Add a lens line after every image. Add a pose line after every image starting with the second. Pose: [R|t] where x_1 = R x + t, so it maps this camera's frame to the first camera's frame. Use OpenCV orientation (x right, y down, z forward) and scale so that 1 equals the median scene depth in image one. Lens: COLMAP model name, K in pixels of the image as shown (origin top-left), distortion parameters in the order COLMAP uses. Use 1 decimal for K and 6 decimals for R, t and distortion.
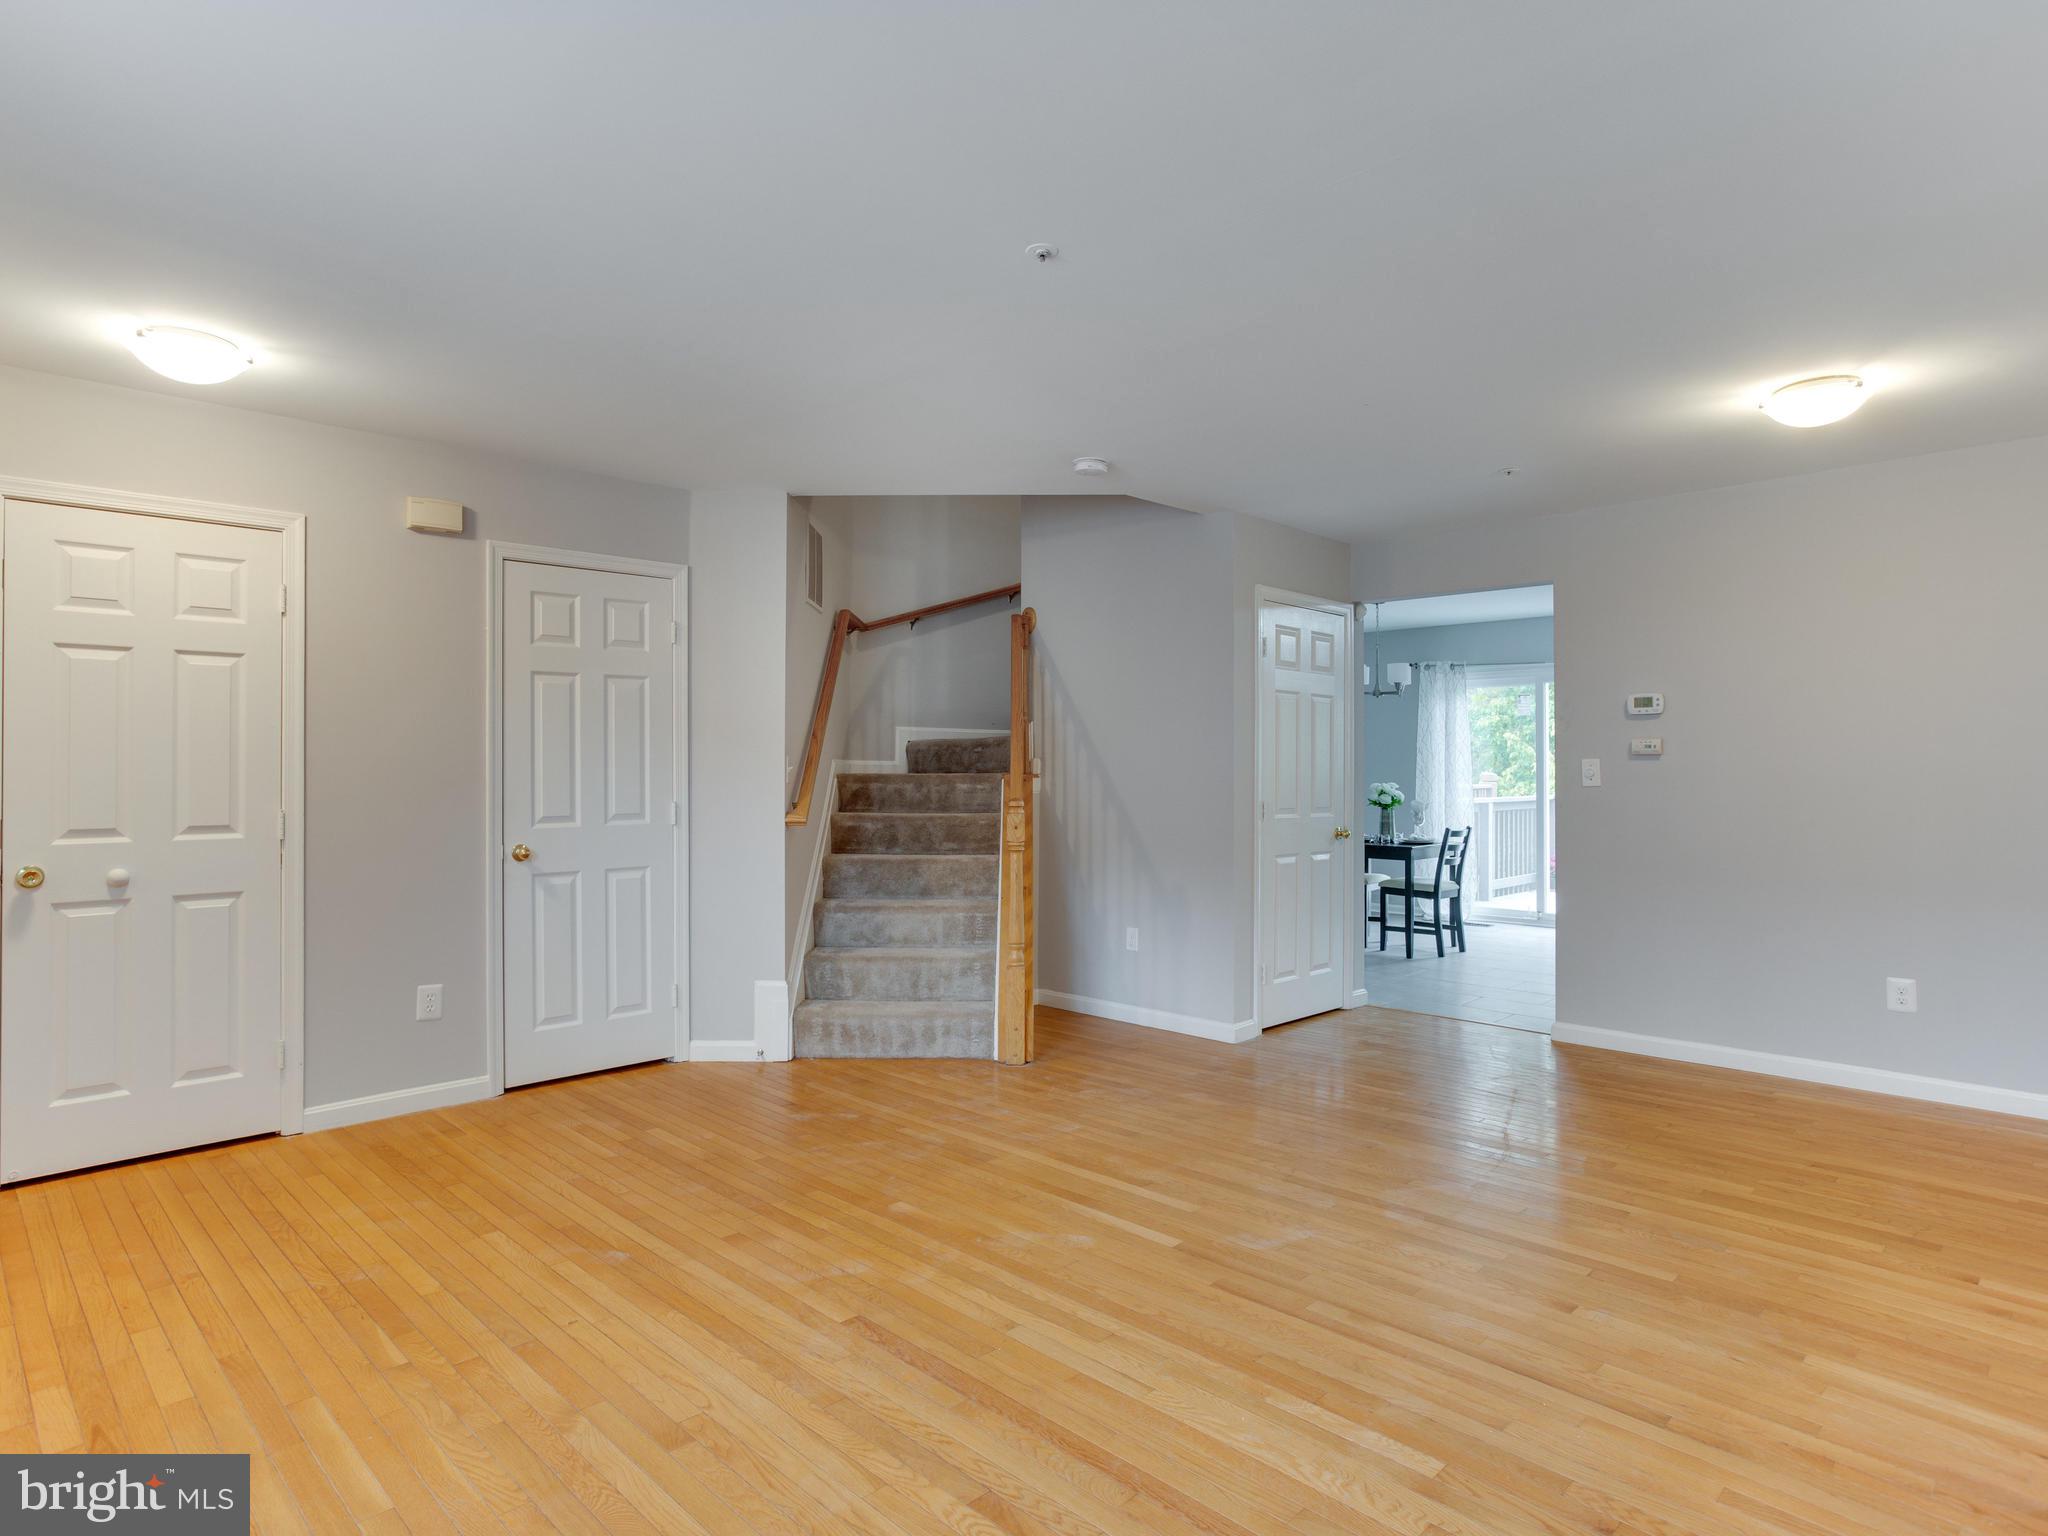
lens RADIAL K [[1178.4, 0, 1025.0], [0, 1178.4, 734.5], [0, 0, 1]] dist [-0.050013, 0.053686]
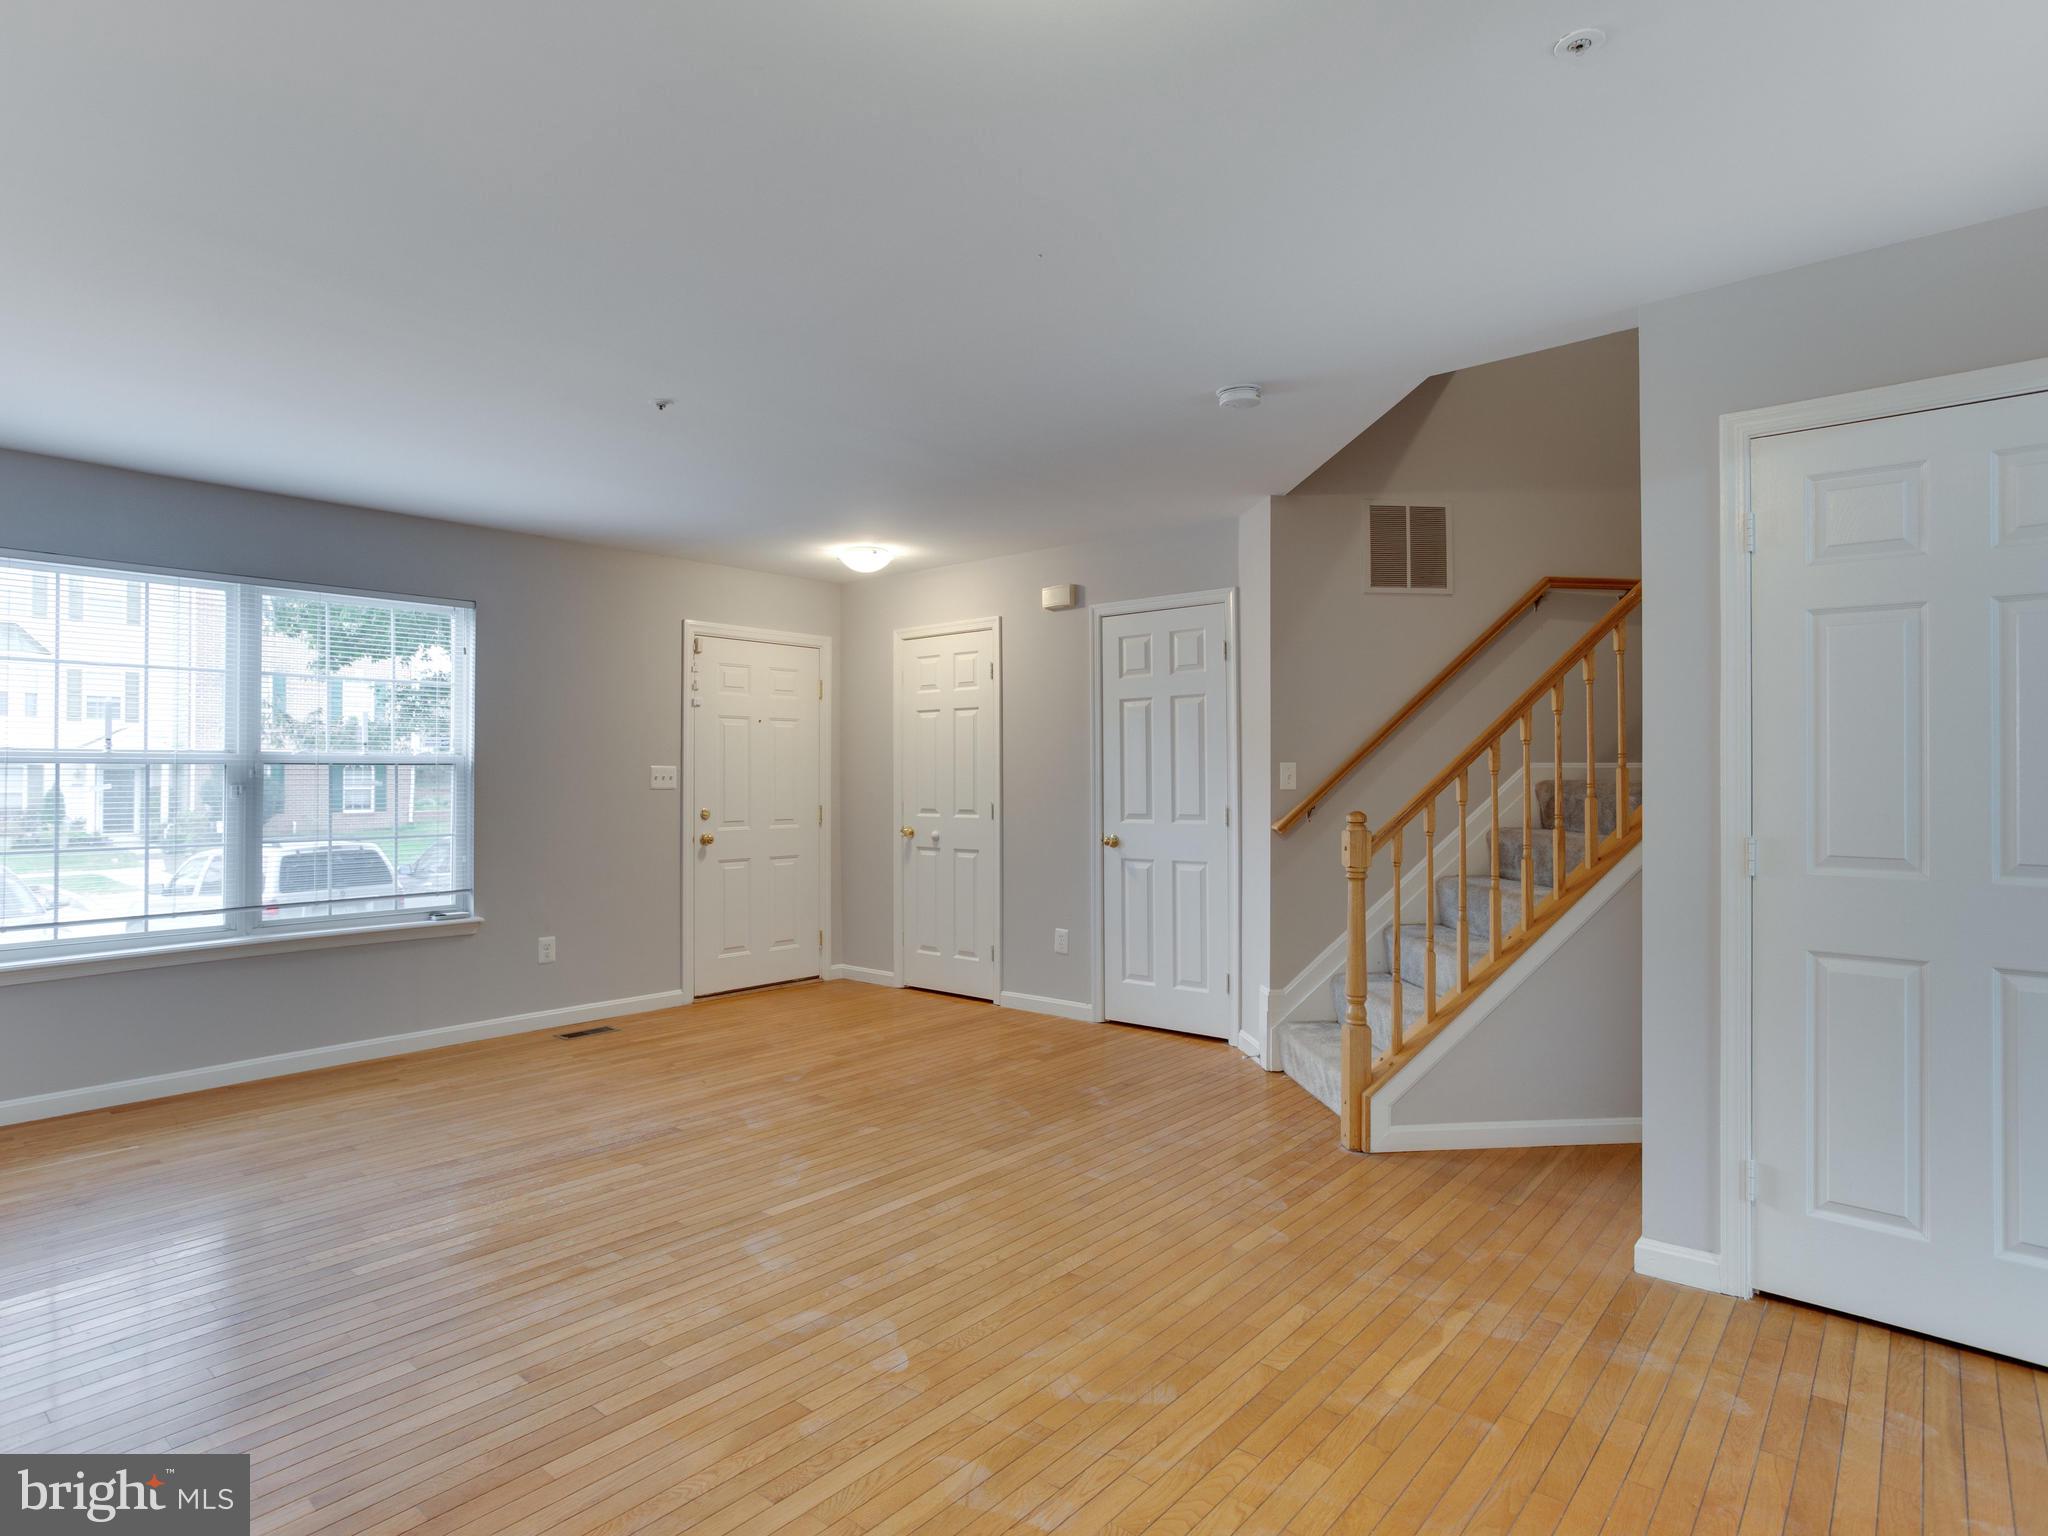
lens RADIAL K [[1153.3, 0, 1001.8], [0, 1153.3, 765.2], [0, 0, 1]] dist [-0.061184, 0.048853]
pose [[0.044393, -0.012587, -0.998935, 1.044619], [0.032200, 0.999419, -0.011163, 0.035030], [0.998495, -0.031670, 0.044772, 1.029594]]
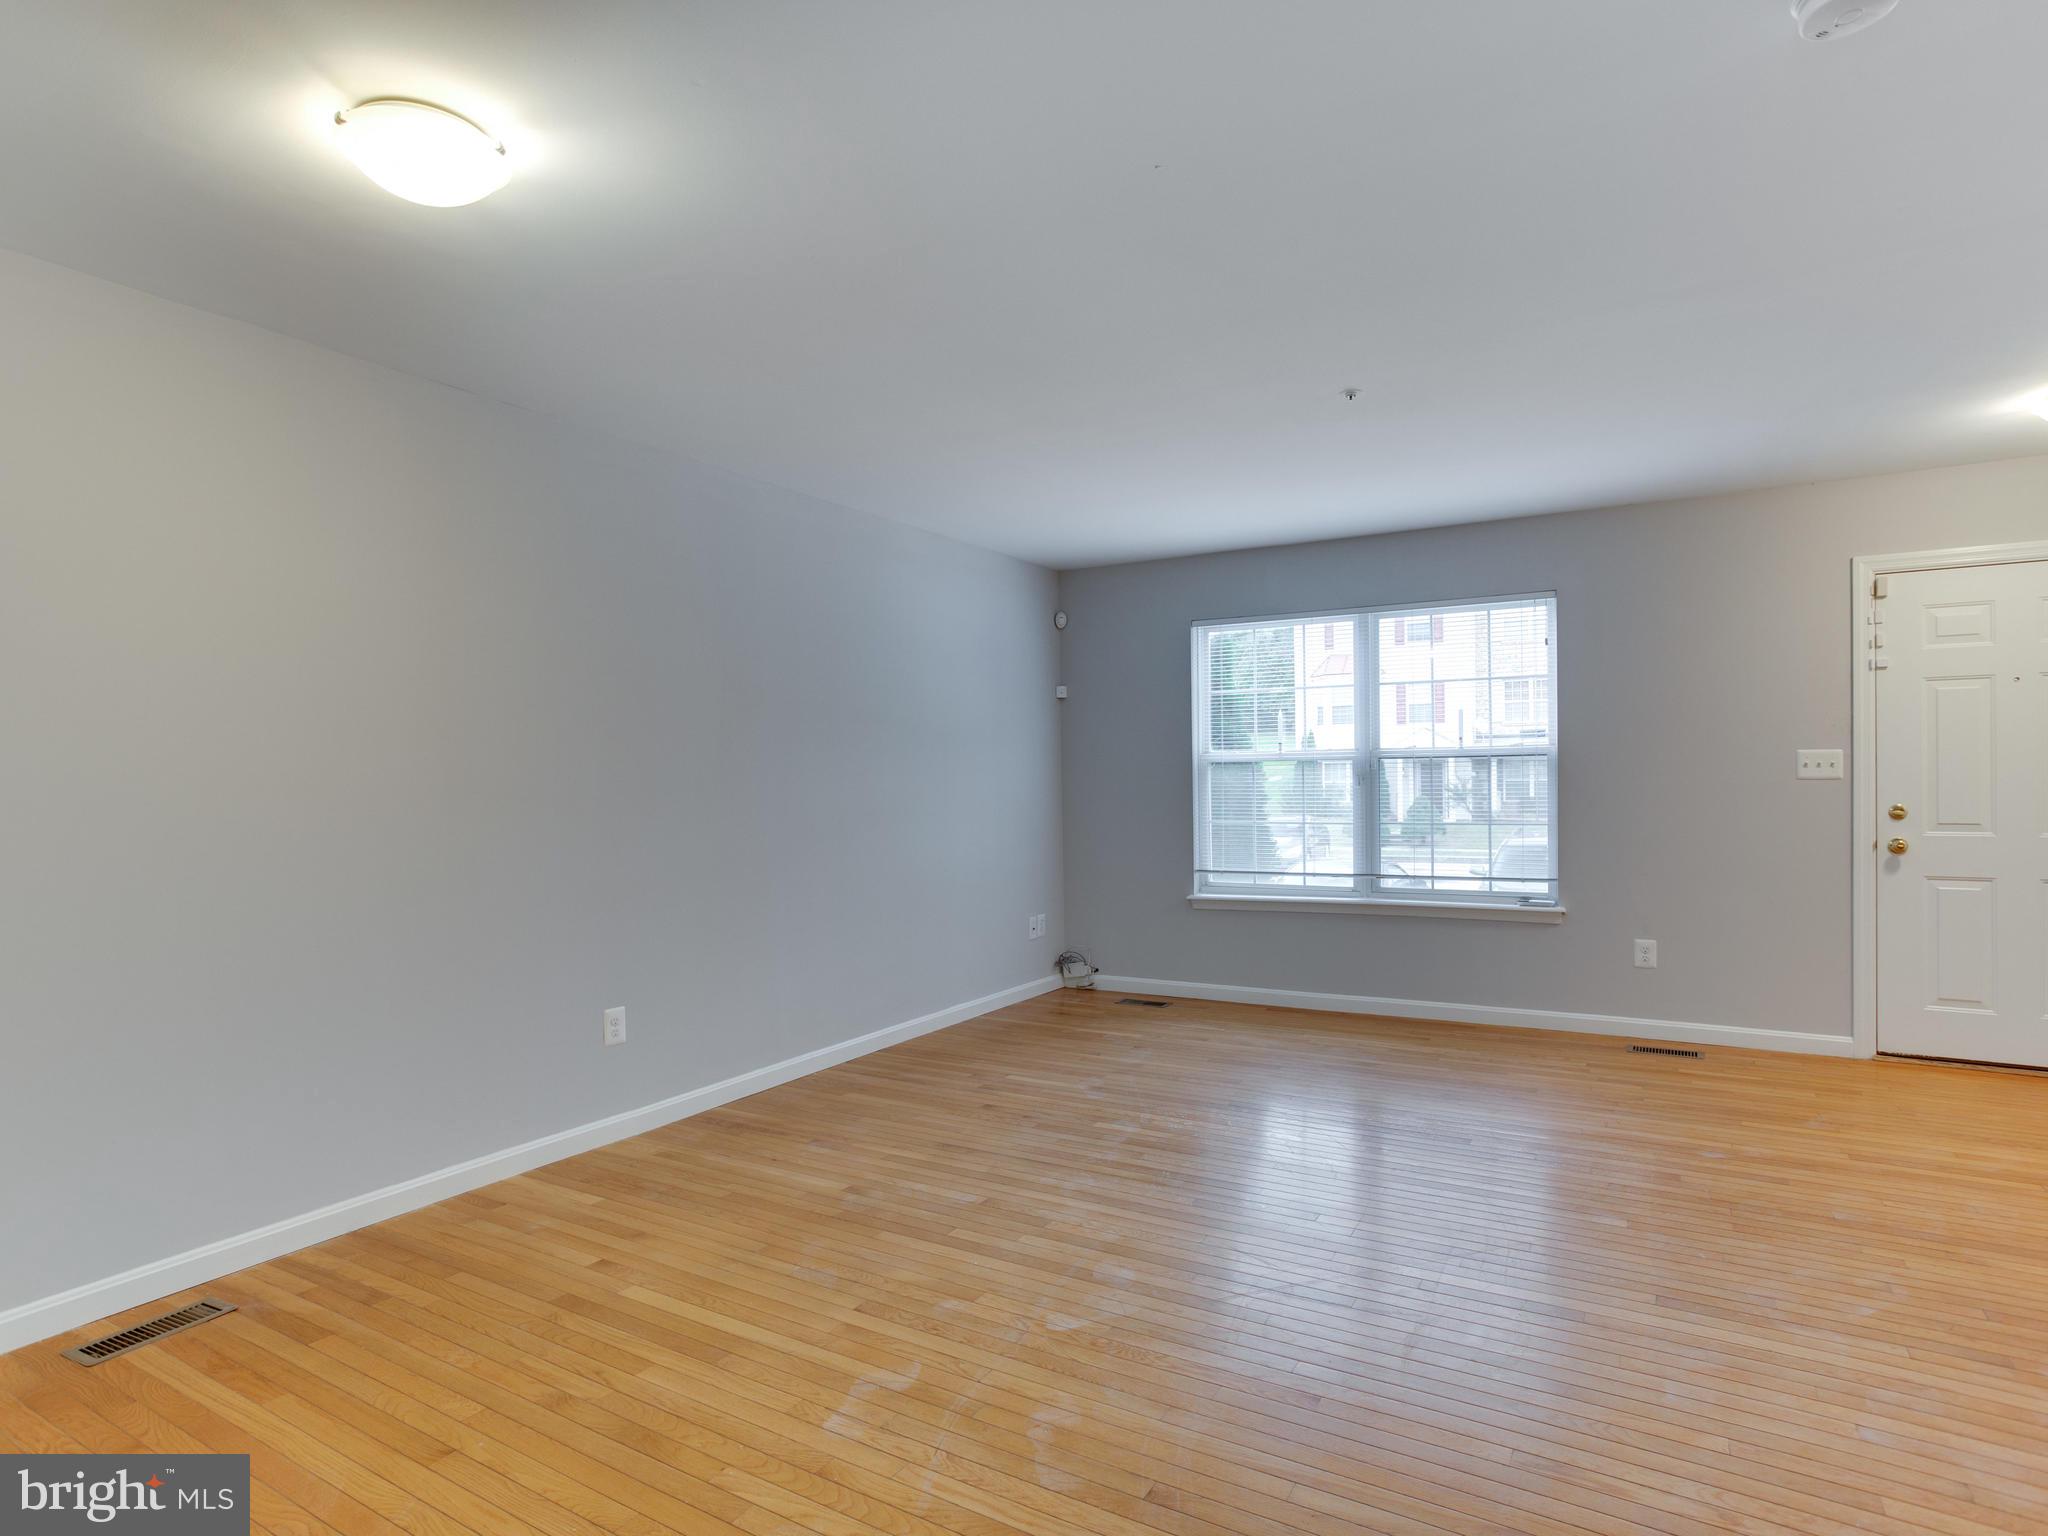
lens RADIAL K [[1152.0, 0, 1020.6], [0, 1152.0, 775.2], [0, 0, 1]] dist [-0.068358, 0.046891]
pose [[-0.981900, 0.008551, -0.189208, 0.506886], [0.014841, 0.999382, -0.031851, 0.058678], [0.188819, -0.034083, -0.981420, 1.709698]]
